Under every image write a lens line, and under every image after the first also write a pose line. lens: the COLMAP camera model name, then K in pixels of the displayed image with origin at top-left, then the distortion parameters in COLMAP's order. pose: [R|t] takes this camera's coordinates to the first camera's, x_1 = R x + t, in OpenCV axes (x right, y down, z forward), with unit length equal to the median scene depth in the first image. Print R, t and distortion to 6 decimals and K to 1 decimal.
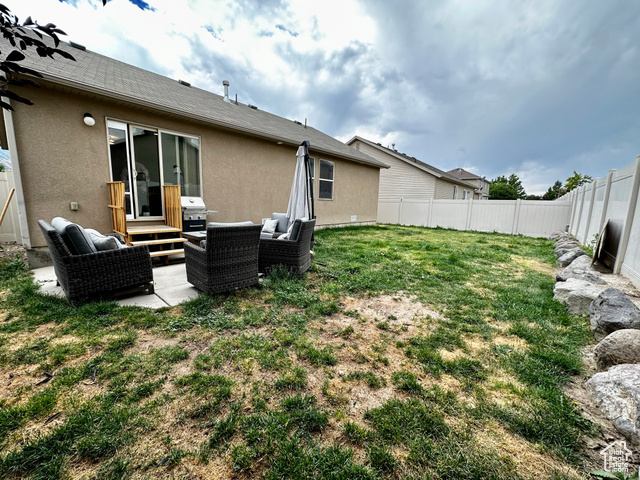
lens RADIAL K [[254.5, 0, 319.7], [0, 254.5, 239.6], [0, 0, 1]] dist [-0.001471, 0.000225]
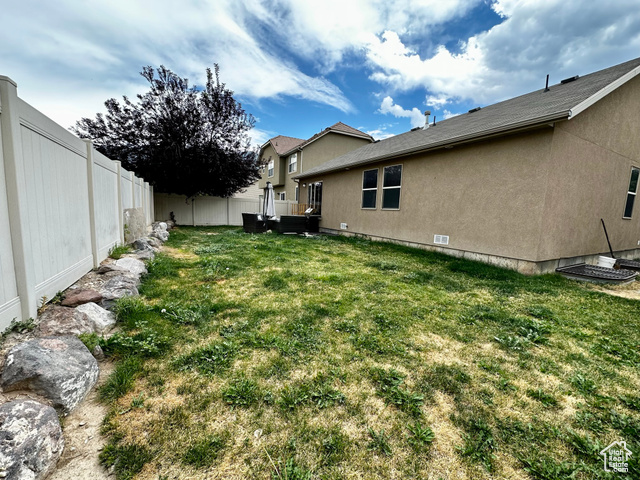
lens RADIAL K [[254.5, 0, 317.0], [0, 254.5, 238.9], [0, 0, 1]] dist [-0.001471, 0.000225]
pose [[-0.346274, 0.064419, -0.935919, 0.176831], [-0.188084, 0.972617, 0.136533, -0.024659], [0.919086, 0.223310, -0.324676, 0.201949]]
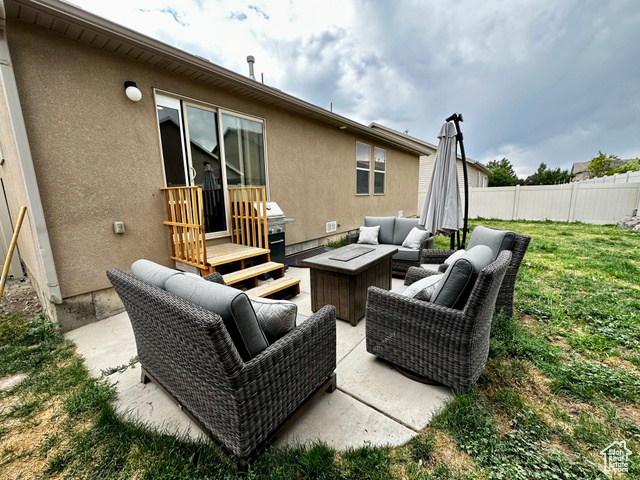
lens RADIAL K [[254.5, 0, 320.3], [0, 254.5, 241.8], [0, 0, 1]] dist [-0.001471, 0.000225]
pose [[0.996728, -0.056896, 0.057420, -0.043466], [0.054538, 0.997636, 0.041818, -0.008413], [-0.059664, -0.038549, 0.997474, 0.028159]]
